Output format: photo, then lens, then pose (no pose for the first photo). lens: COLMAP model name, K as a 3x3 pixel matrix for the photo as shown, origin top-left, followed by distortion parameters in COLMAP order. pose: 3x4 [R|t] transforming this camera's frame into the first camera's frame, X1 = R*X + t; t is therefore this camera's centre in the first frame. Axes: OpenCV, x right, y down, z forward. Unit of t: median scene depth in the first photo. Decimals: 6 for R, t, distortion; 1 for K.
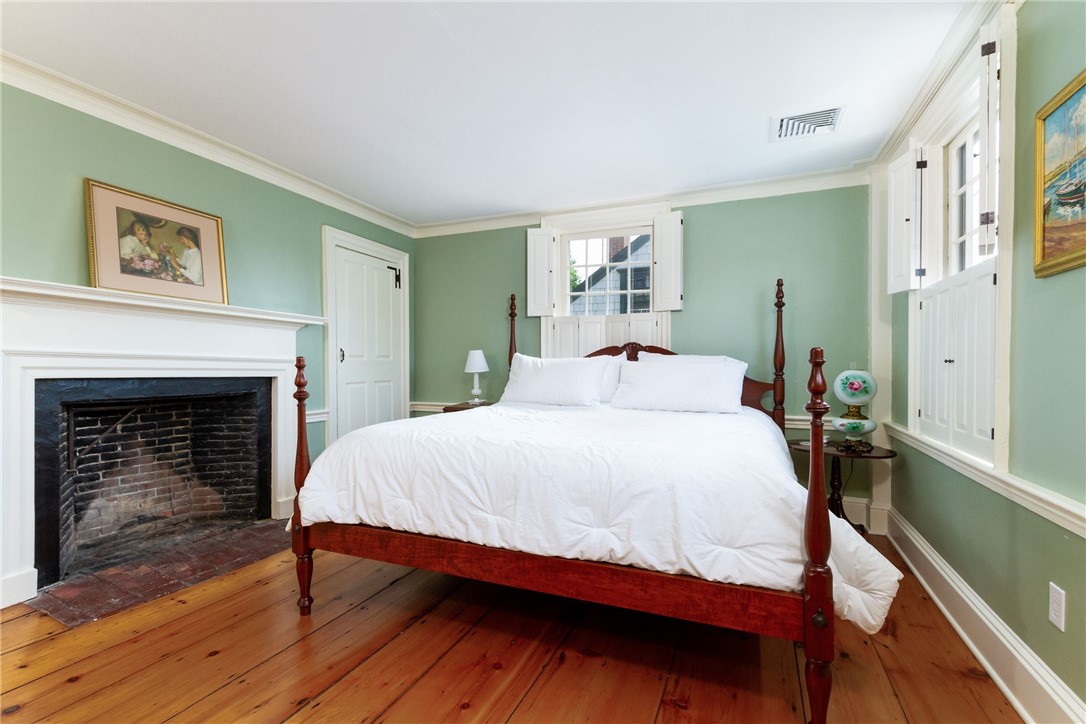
lens RADIAL K [[470.9, 0, 543.0], [0, 470.9, 362.0], [0, 0, 1]] dist [0.005547, -0.000259]
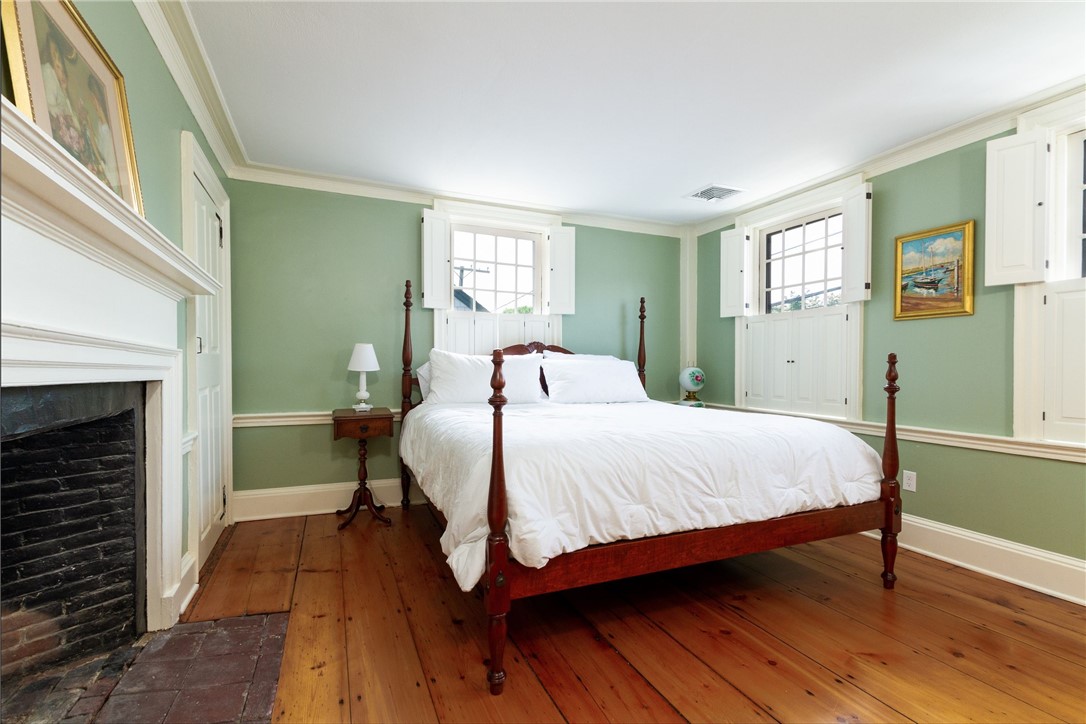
lens RADIAL K [[470.9, 0, 543.0], [0, 470.9, 362.0], [0, 0, 1]] dist [0.005547, -0.000259]
pose [[0.719386, 0.006547, 0.694579, -0.784897], [-0.008733, 0.999962, -0.000381, 0.006814], [-0.694555, -0.005792, 0.719416, 0.331867]]
